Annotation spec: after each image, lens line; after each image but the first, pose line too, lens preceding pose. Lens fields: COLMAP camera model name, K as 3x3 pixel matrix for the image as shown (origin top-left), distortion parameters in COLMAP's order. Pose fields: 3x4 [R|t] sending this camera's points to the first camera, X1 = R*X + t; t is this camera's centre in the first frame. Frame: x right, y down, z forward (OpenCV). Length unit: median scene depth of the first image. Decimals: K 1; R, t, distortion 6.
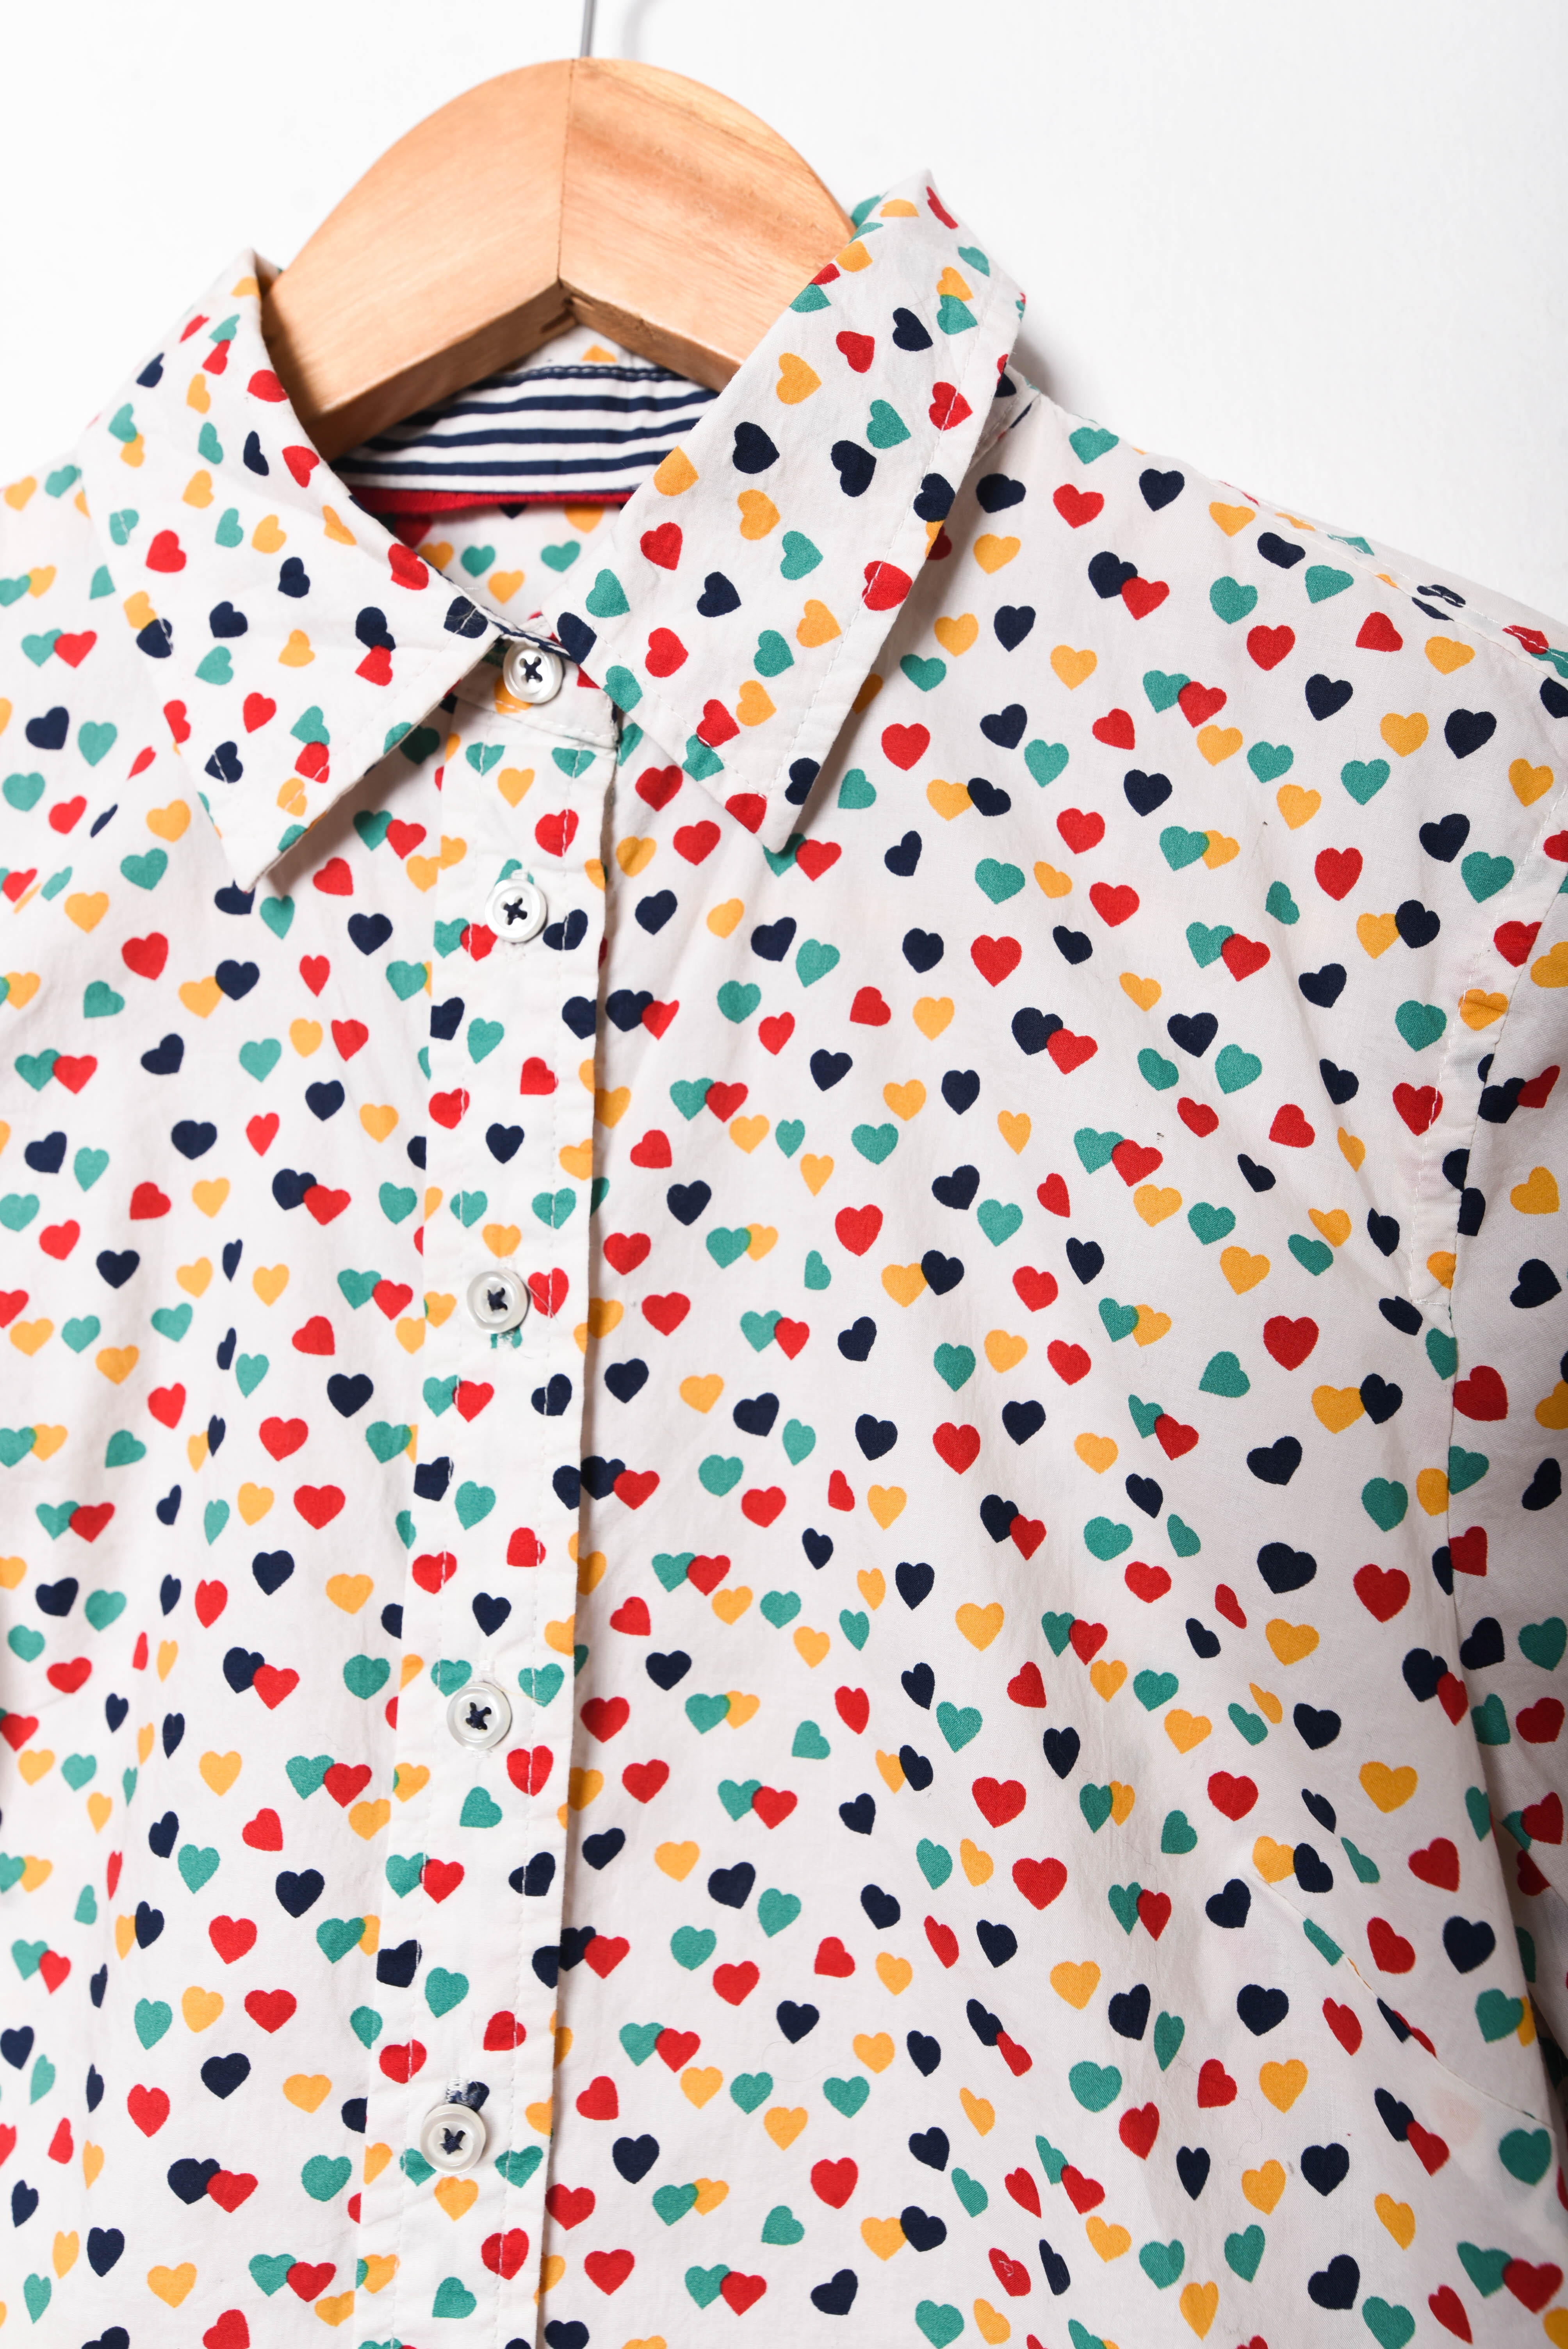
lens RADIAL K [[1510.2, 0, 779.4], [0, 1510.2, 1162.1], [0, 0, 1]] dist [-0.028747, 0.000487]
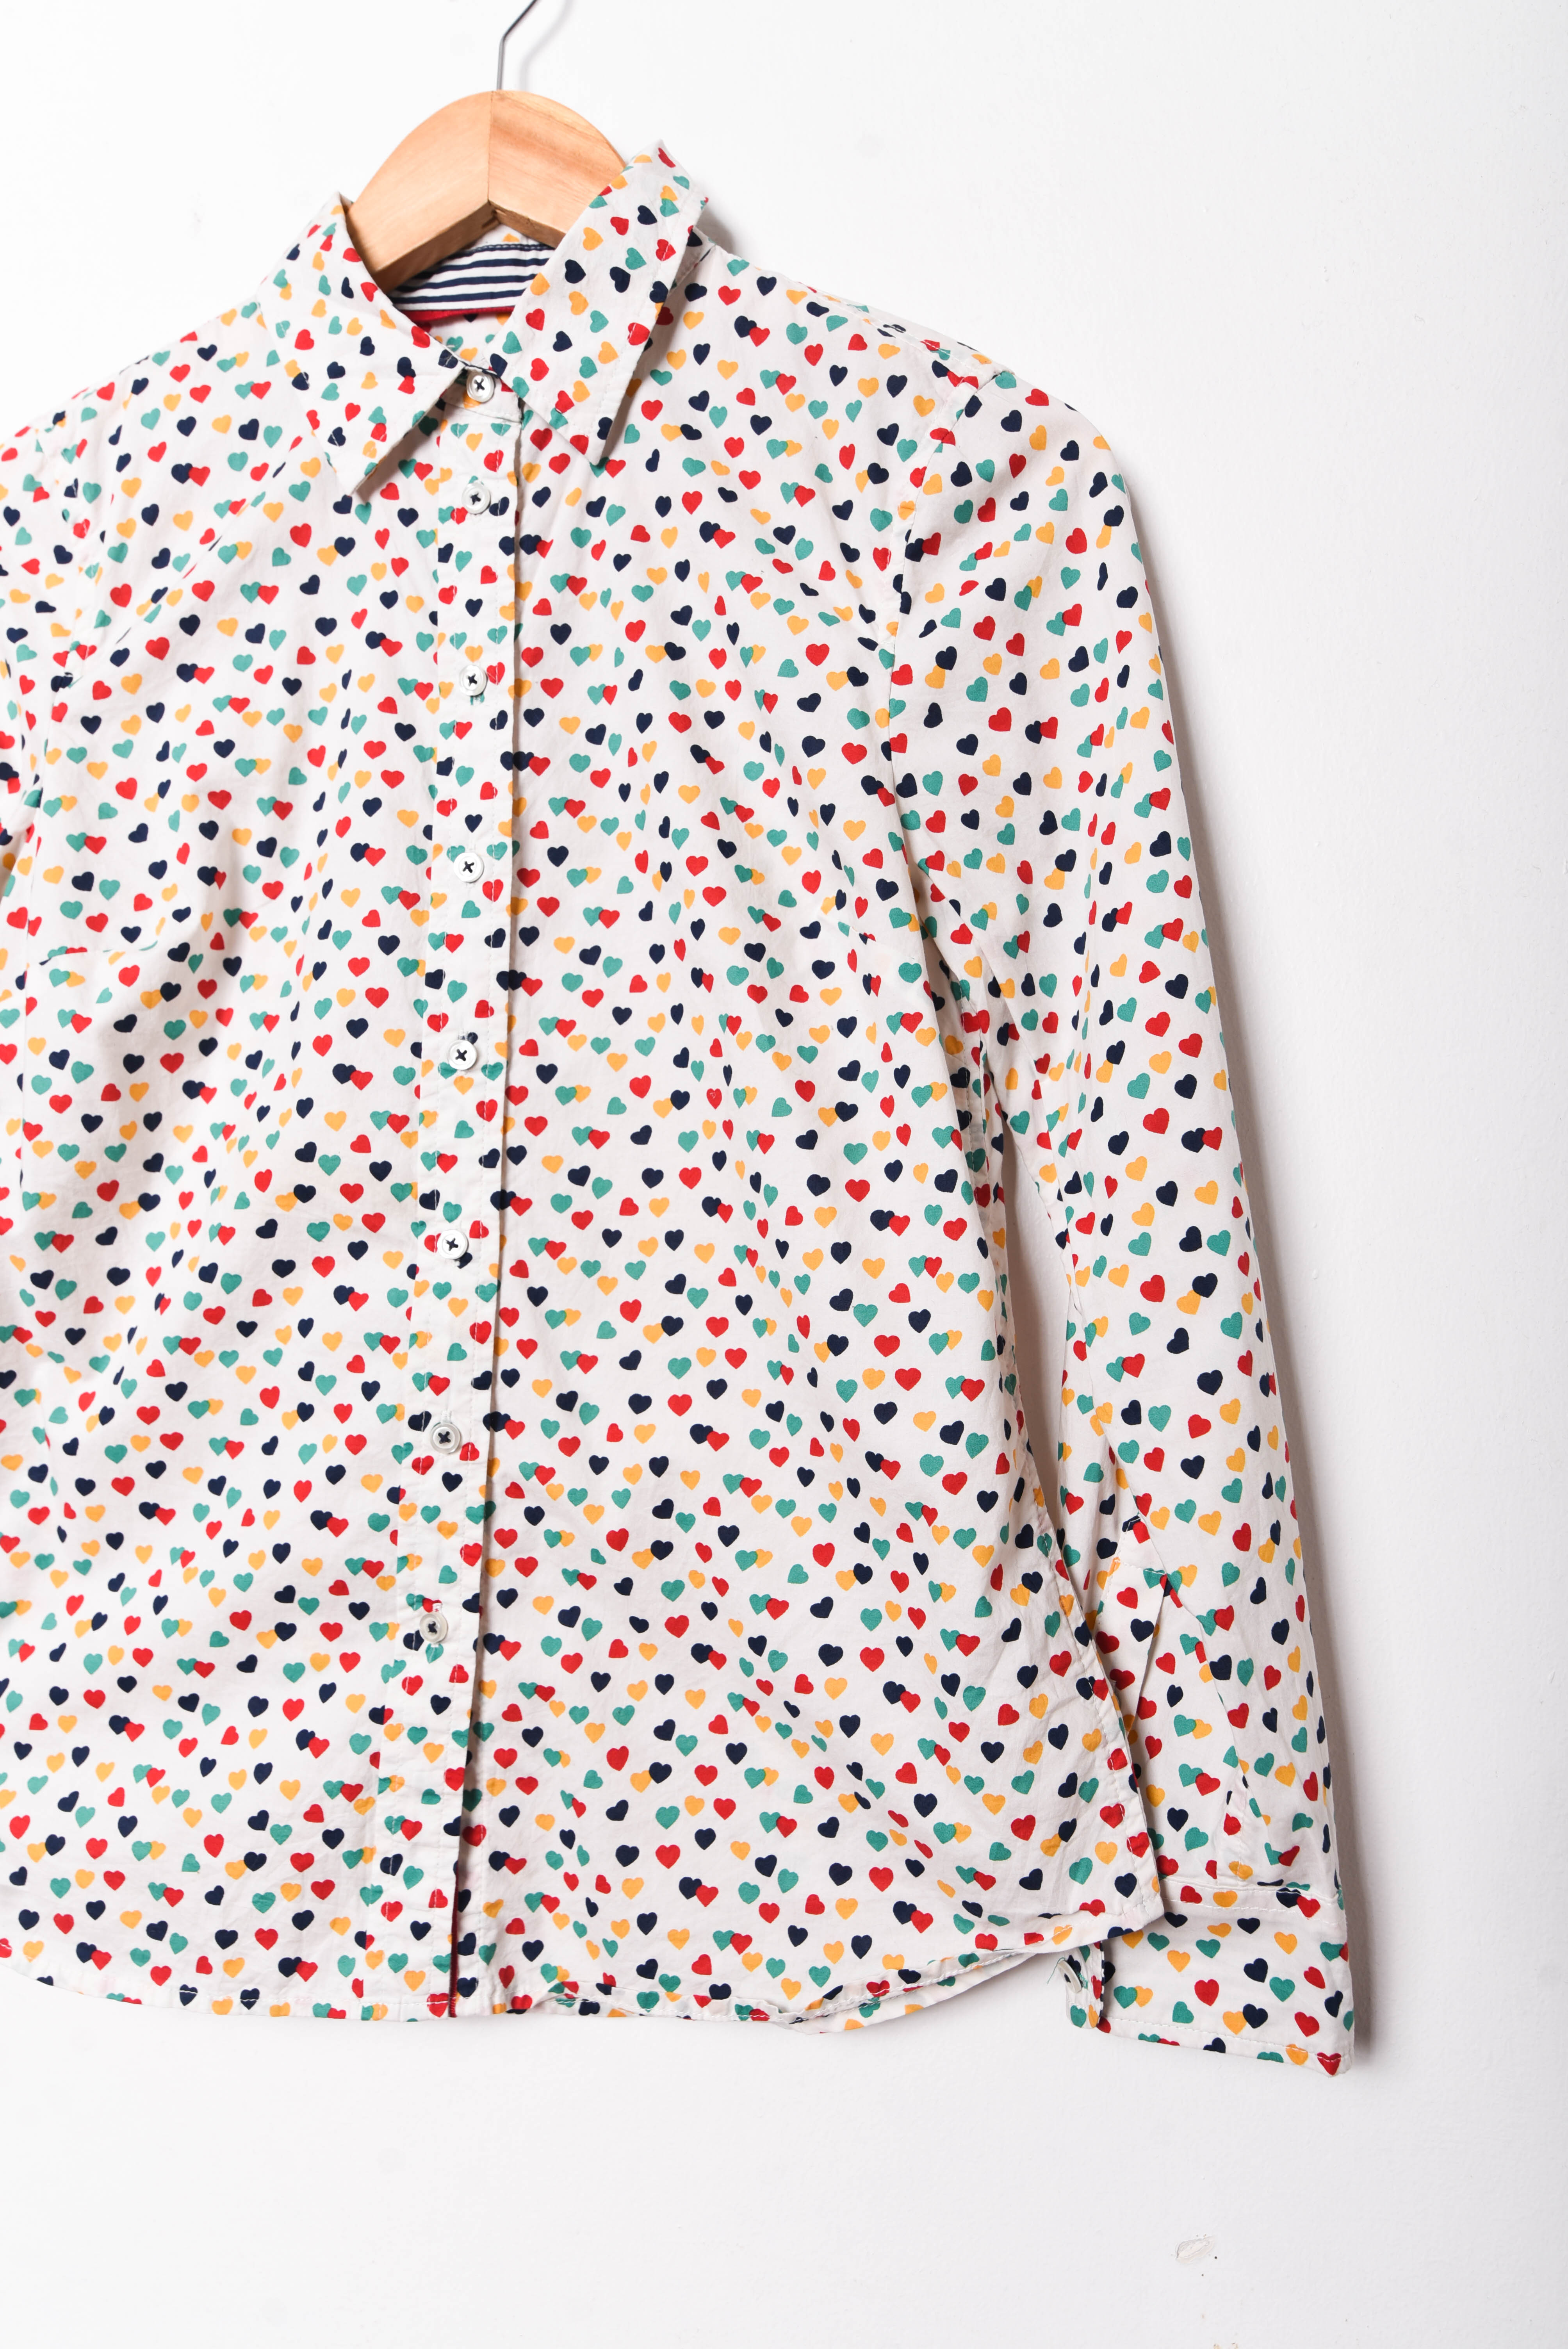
lens RADIAL K [[1510.2, 0, 788.8], [0, 1510.2, 1182.1], [0, 0, 1]] dist [-0.028747, 0.000487]
pose [[0.999513, -0.027622, -0.014519, 0.276419], [0.028046, 0.999162, 0.029828, 0.760448], [0.013683, -0.030221, 0.999450, -1.162732]]
